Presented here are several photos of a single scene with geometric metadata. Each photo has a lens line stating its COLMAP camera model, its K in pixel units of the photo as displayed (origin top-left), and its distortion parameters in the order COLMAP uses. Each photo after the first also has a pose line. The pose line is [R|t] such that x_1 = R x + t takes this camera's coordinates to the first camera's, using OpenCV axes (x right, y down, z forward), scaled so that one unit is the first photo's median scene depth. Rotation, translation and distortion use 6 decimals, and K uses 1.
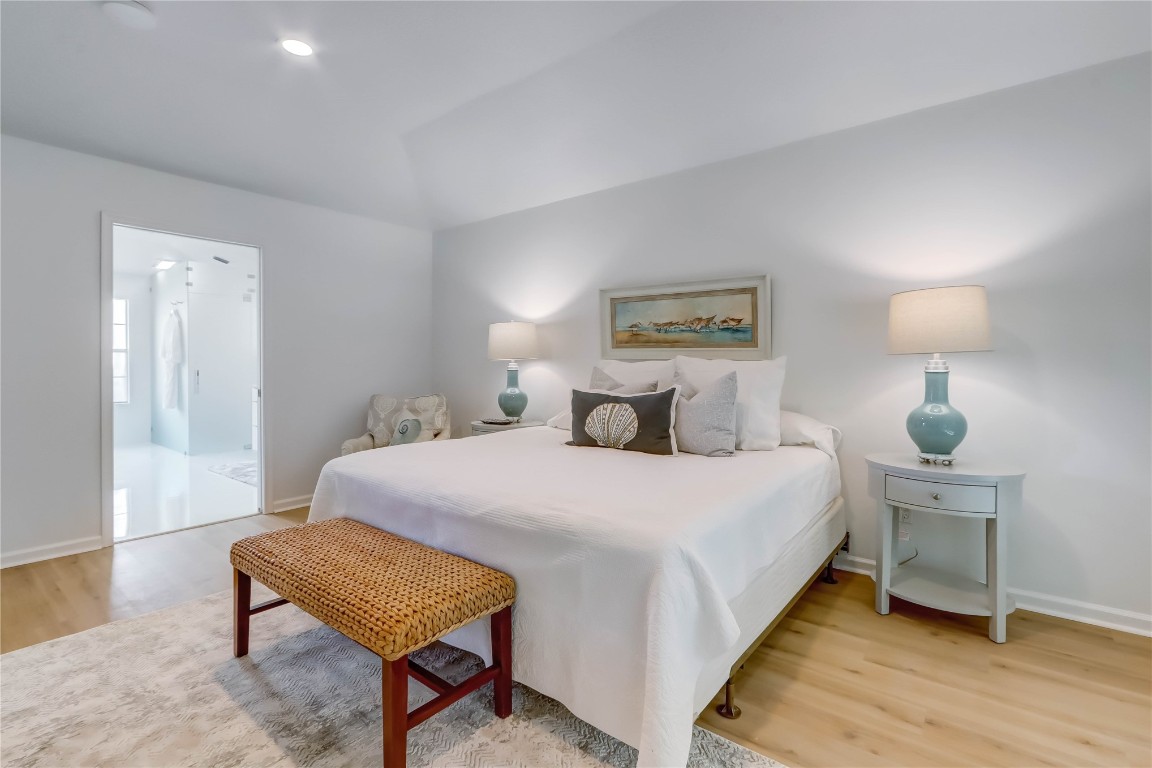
lens RADIAL K [[536.1, 0, 570.8], [0, 536.1, 374.2], [0, 0, 1]] dist [-0.003581, 0.002155]
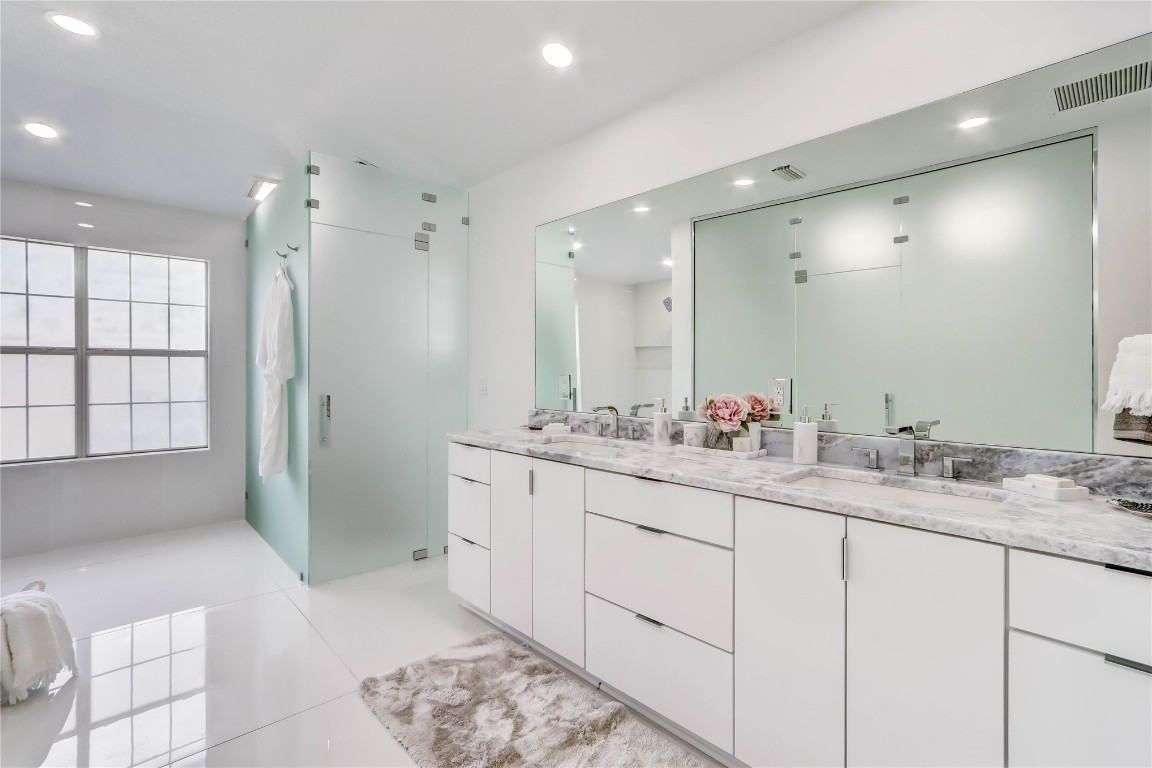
lens RADIAL K [[536.1, 0, 575.5], [0, 536.1, 375.0], [0, 0, 1]] dist [-0.003581, 0.002155]
pose [[0.987957, 0.000216, -0.154730, -0.189331], [-0.001588, 0.999961, -0.008739, -0.009317], [0.154722, 0.008880, 0.987918, 0.263572]]
